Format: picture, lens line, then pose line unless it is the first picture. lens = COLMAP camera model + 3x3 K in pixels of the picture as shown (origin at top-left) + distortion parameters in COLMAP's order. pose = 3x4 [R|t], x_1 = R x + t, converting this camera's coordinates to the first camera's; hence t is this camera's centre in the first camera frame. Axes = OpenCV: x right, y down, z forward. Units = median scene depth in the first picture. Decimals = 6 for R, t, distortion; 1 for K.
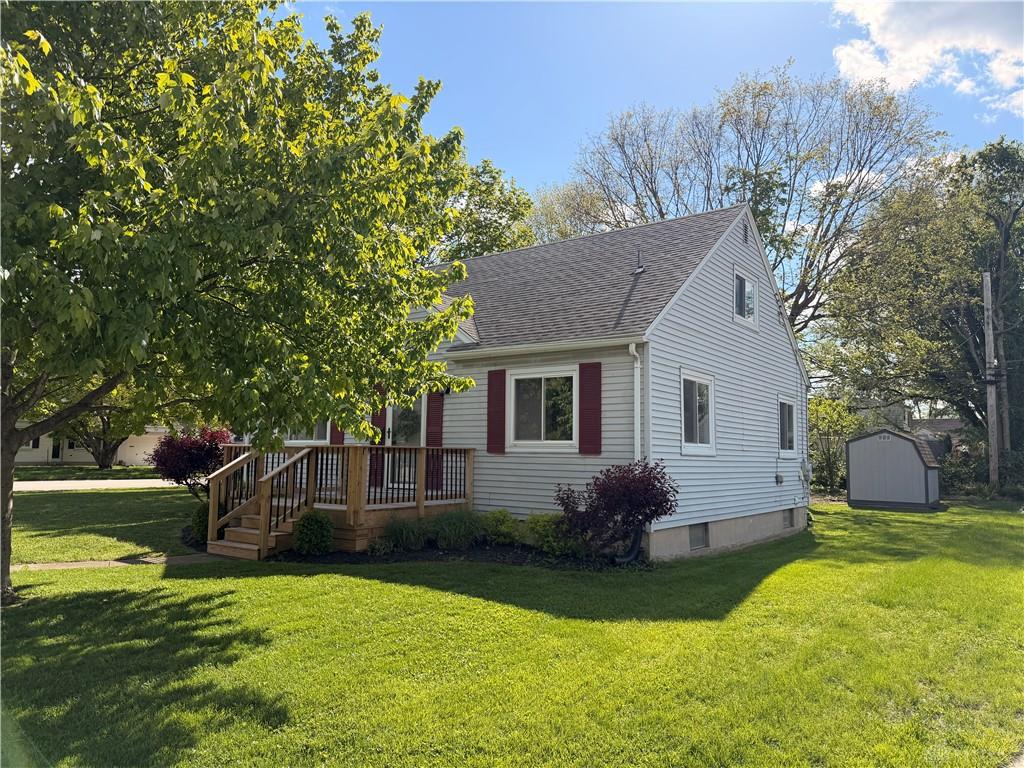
lens RADIAL K [[699.1, 0, 507.8], [0, 699.1, 383.3], [0, 0, 1]] dist [0.038841, -0.026930]
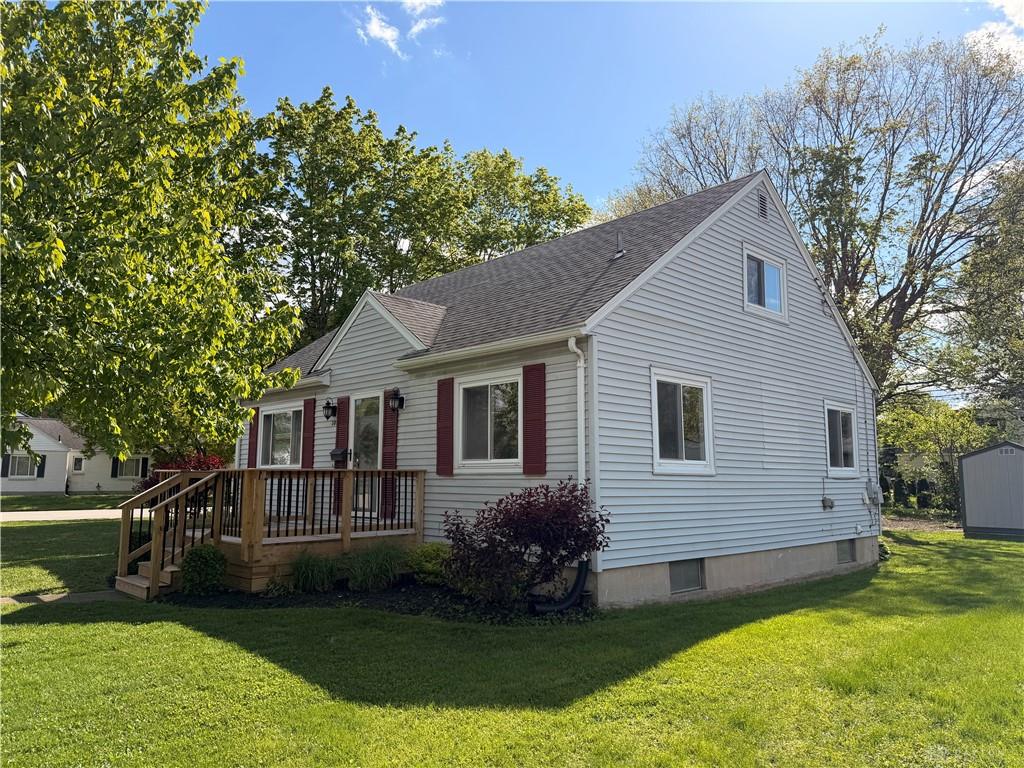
lens RADIAL K [[699.1, 0, 512.5], [0, 699.1, 387.6], [0, 0, 1]] dist [0.038841, -0.026930]
pose [[0.985704, -0.034094, -0.165000, 0.208259], [0.029457, 0.999102, -0.030470, 0.020568], [0.165891, 0.025174, 0.985823, 0.162244]]
